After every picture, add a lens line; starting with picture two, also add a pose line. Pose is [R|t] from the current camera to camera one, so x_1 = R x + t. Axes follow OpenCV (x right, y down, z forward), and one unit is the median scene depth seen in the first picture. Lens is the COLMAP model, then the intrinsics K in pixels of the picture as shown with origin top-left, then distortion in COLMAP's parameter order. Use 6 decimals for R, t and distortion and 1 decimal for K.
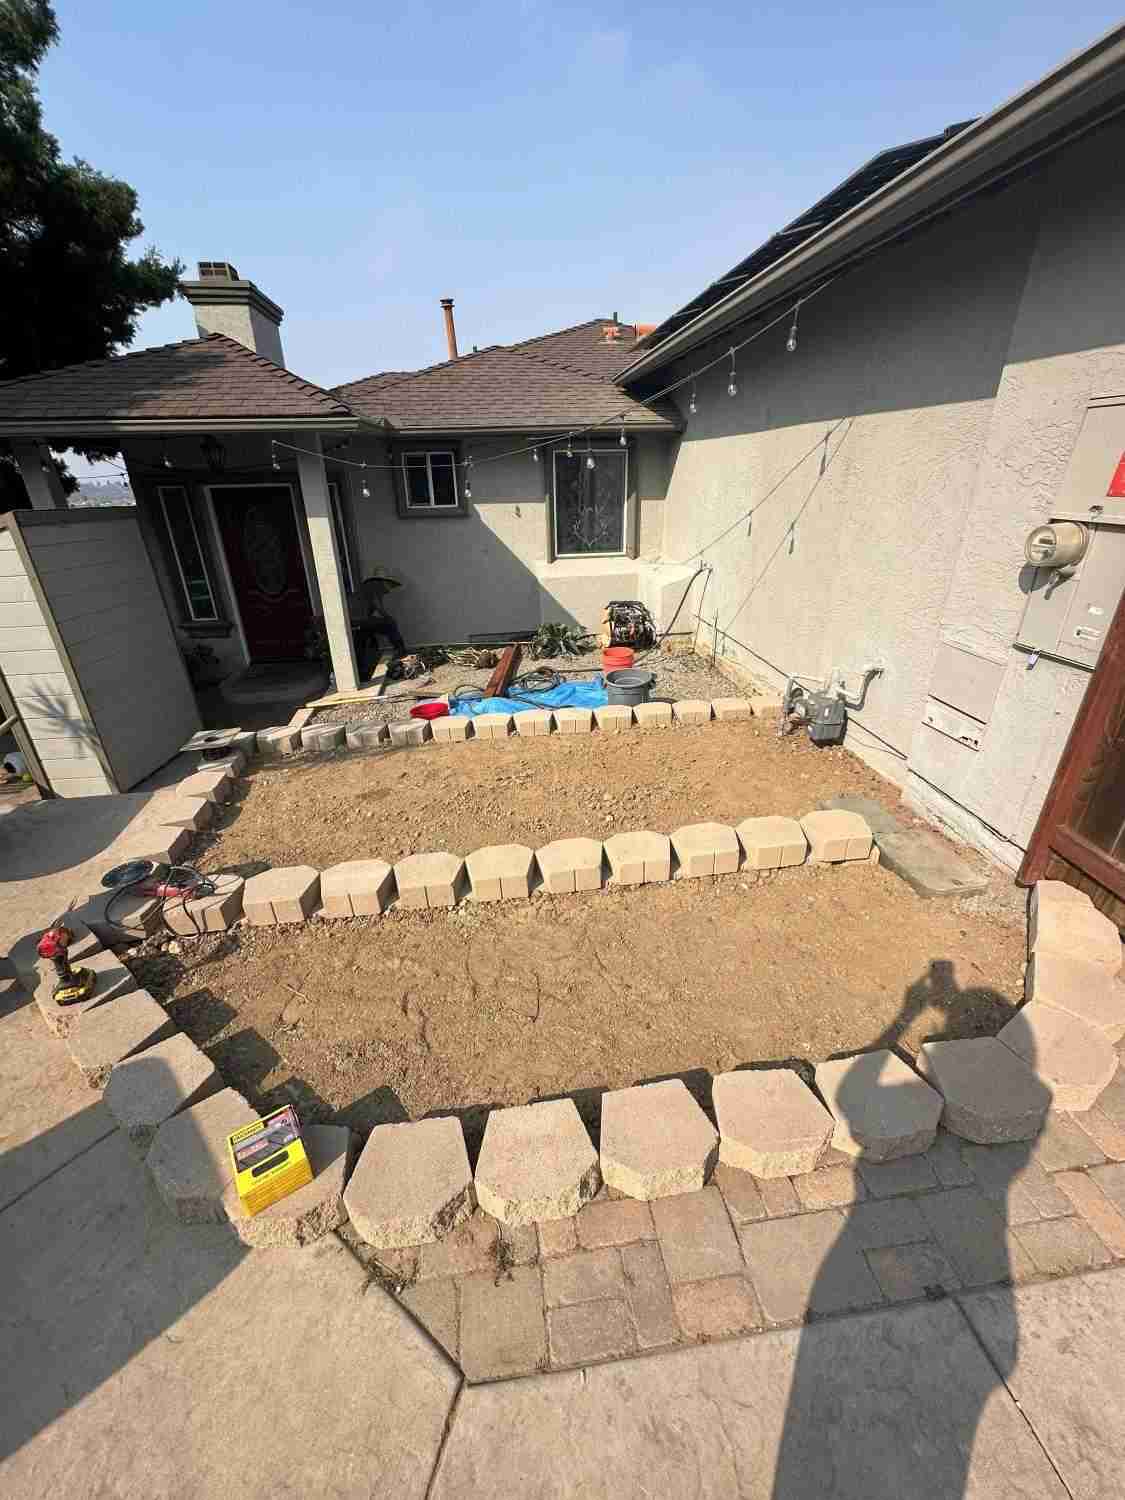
lens RADIAL K [[599.1, 0, 562.9], [0, 599.1, 746.8], [0, 0, 1]] dist [-0.004693, 0.001394]
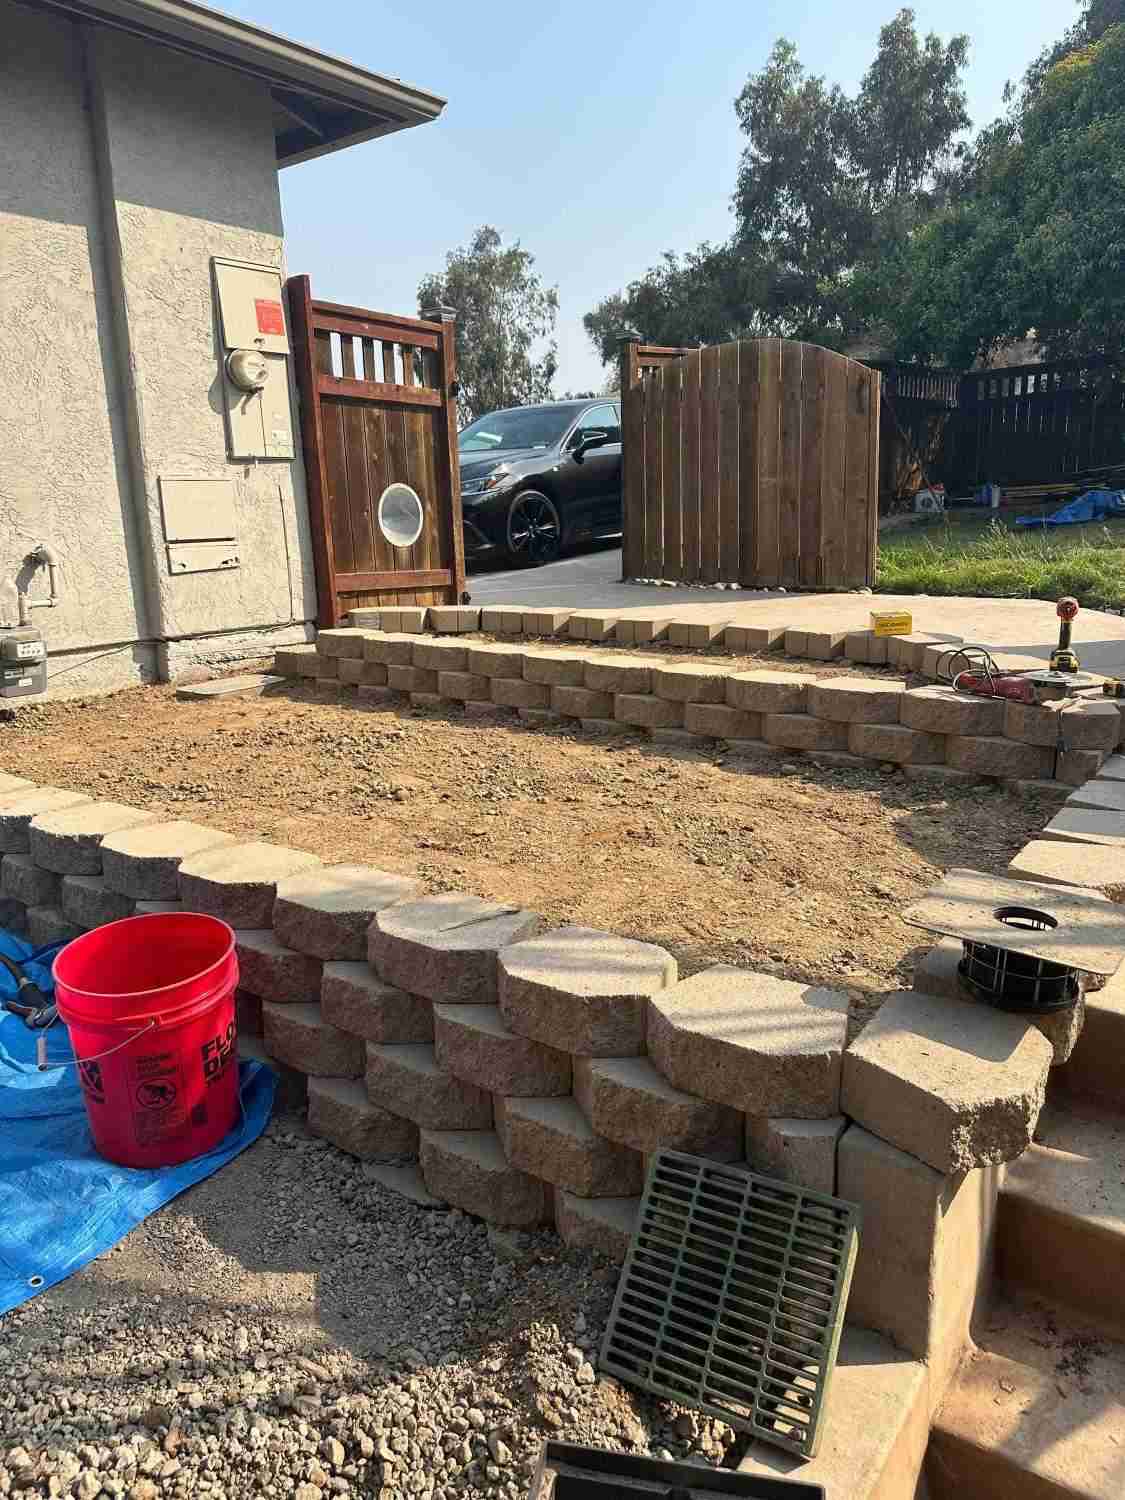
lens RADIAL K [[1059.6, 0, 562.5], [0, 1059.6, 750.0], [0, 0, 1]] dist [0.039733, -0.054024]
pose [[-0.717004, -0.118893, 0.686855, -0.499053], [0.336705, 0.803703, 0.490603, -0.219663], [-0.610356, 0.583032, -0.536227, 0.874498]]
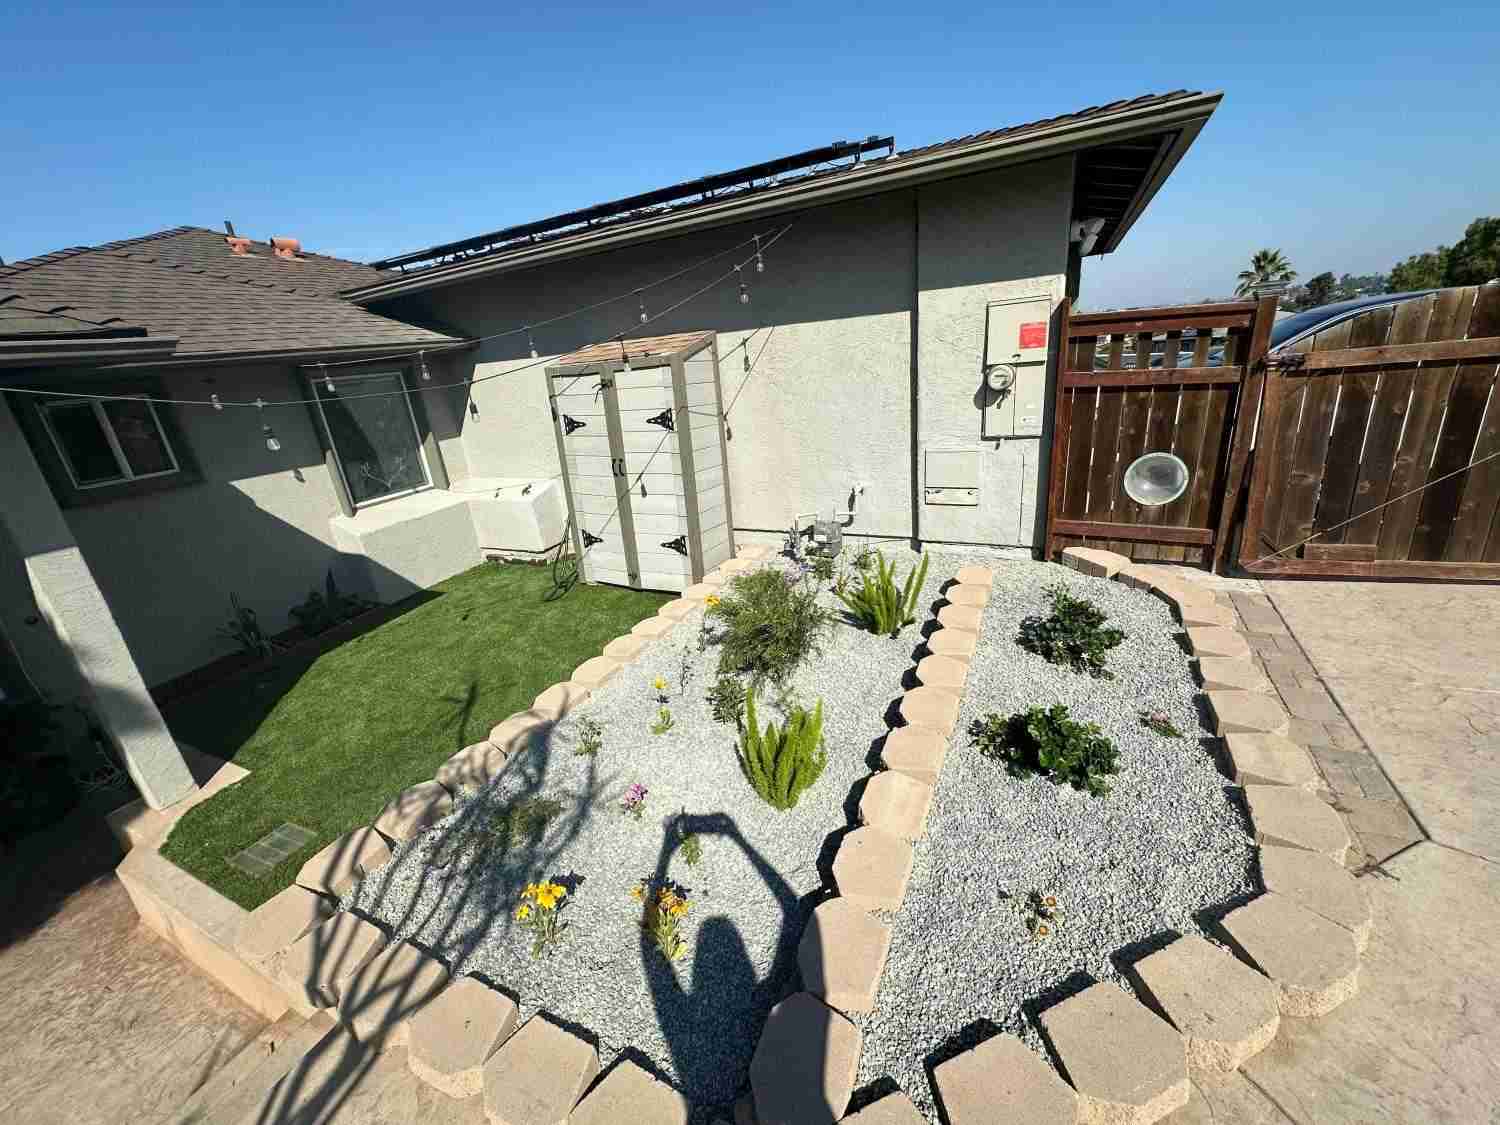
lens RADIAL K [[599.1, 0, 748.0], [0, 599.1, 561.2], [0, 0, 1]] dist [-0.004693, 0.001394]
pose [[0.556744, -0.313839, 0.769117, -0.448328], [0.429407, 0.901314, 0.056945, -0.103252], [-0.711088, 0.298561, 0.636566, 0.214193]]
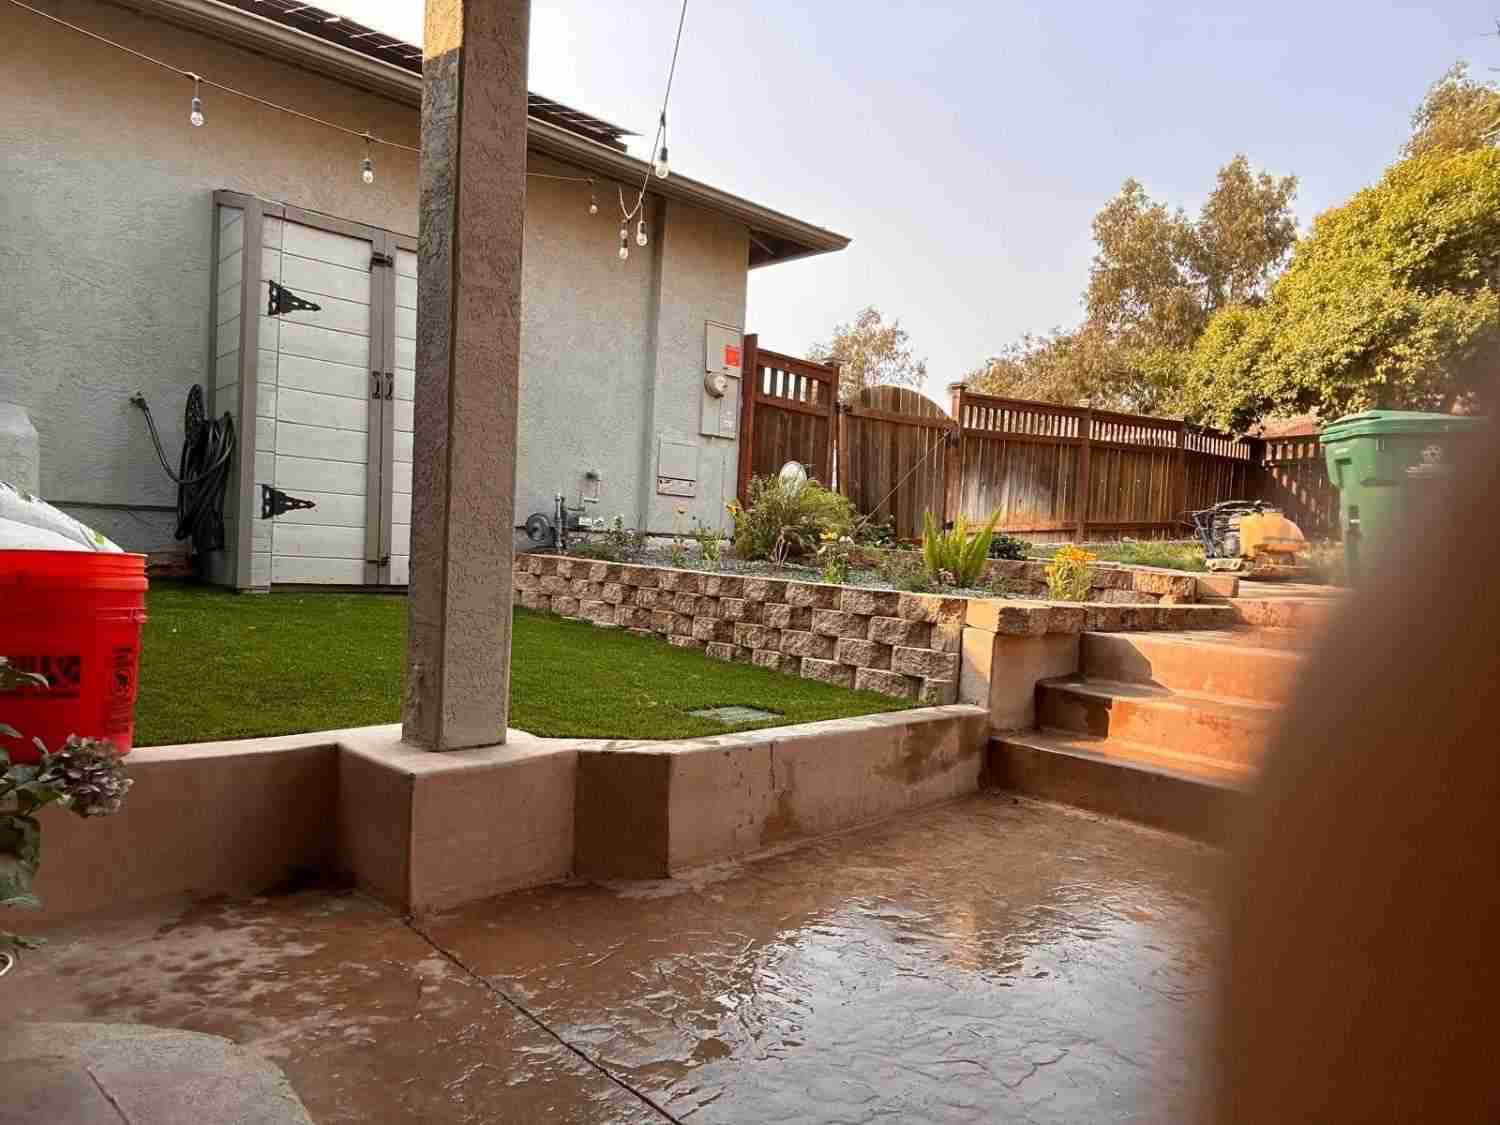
lens RADIAL K [[1004.2, 0, 750.0], [0, 1004.2, 562.5], [0, 0, 1]] dist [0.132186, -0.190341]
pose [[-0.596025, -0.033432, 0.802270, -0.824056], [0.301134, 0.916903, 0.261928, -0.252651], [-0.744361, 0.397706, -0.536430, 1.188234]]
